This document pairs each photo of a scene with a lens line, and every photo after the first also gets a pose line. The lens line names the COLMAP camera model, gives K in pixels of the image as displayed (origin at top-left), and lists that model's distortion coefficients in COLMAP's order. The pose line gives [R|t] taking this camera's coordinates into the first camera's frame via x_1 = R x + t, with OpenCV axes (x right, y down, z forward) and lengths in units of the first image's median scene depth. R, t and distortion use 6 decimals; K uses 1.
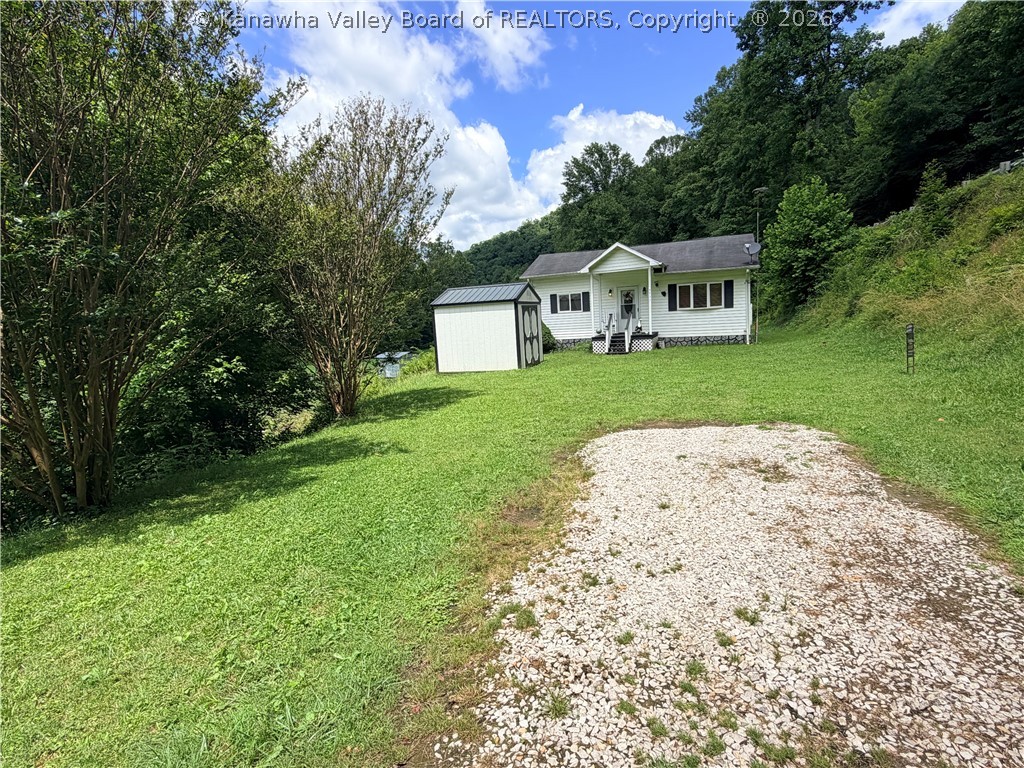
lens RADIAL K [[533.4, 0, 508.5], [0, 533.4, 387.2], [0, 0, 1]] dist [0.001799, -0.001489]
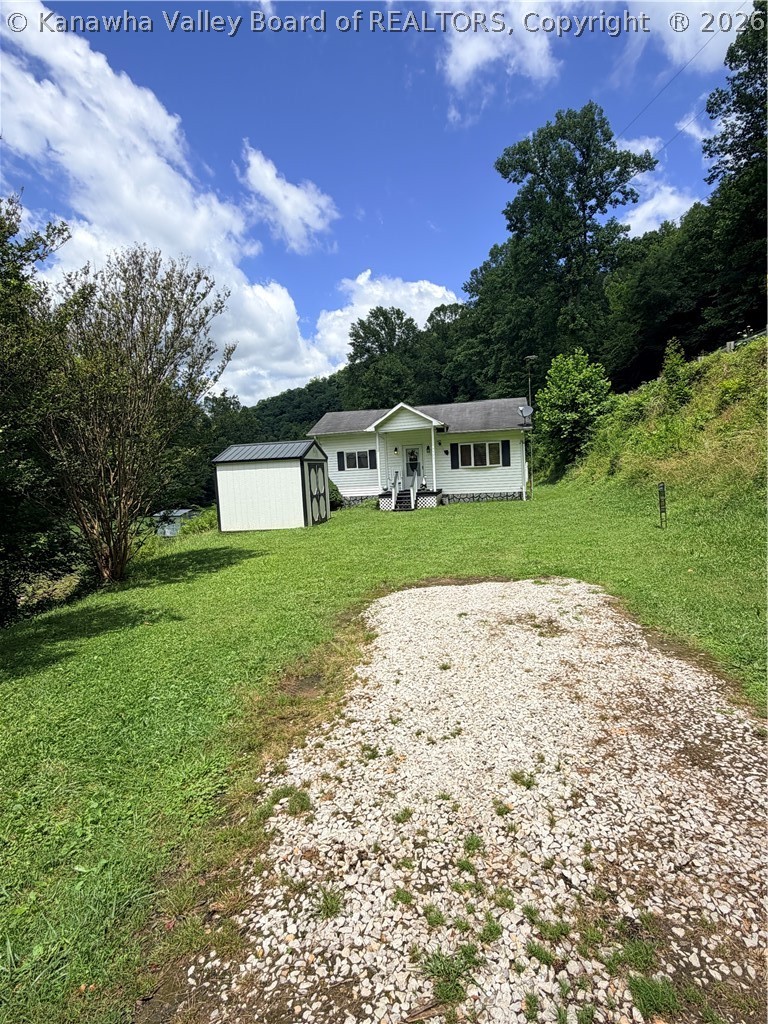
lens RADIAL K [[533.4, 0, 384.0], [0, 533.4, 512.0], [0, 0, 1]] dist [0.001799, -0.001489]
pose [[0.987035, -0.007911, 0.160313, 0.024022], [0.017272, 0.998220, -0.057084, -0.012556], [-0.159576, 0.059113, 0.985414, 0.021343]]
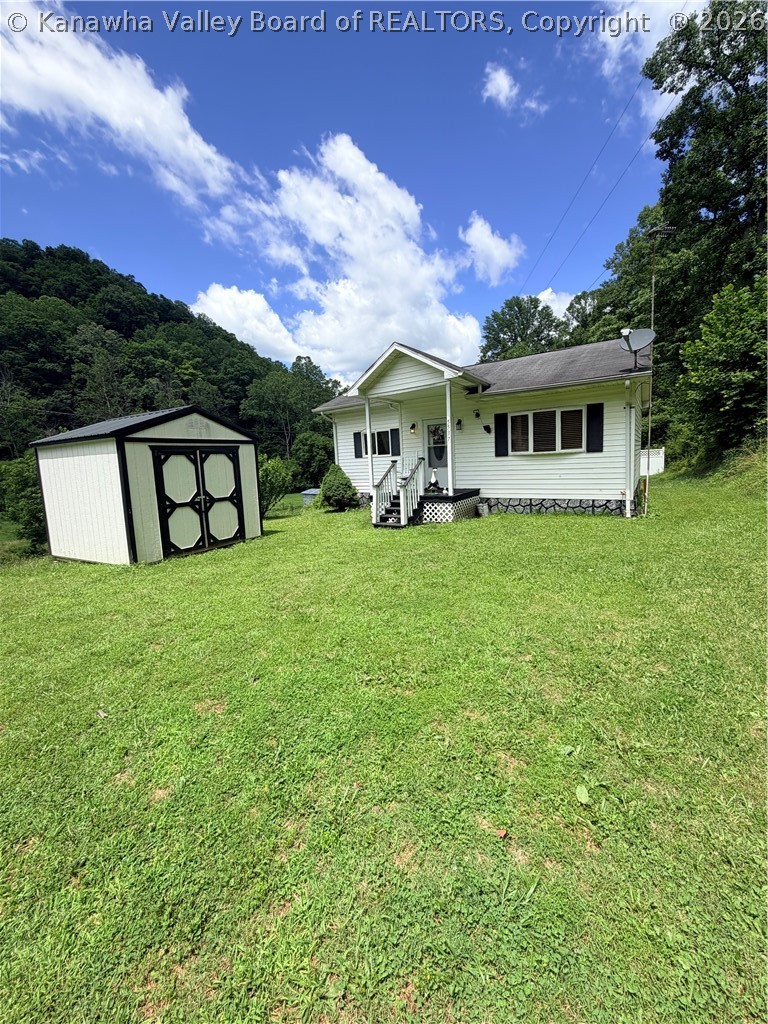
lens RADIAL K [[407.5, 0, 384.3], [0, 407.5, 507.4], [0, 0, 1]] dist [-0.000751, -0.000144]
pose [[0.980412, 0.033791, -0.194036, 1.605052], [-0.035316, 0.999366, -0.004404, -0.456335], [0.193764, 0.011170, 0.980985, 3.030606]]
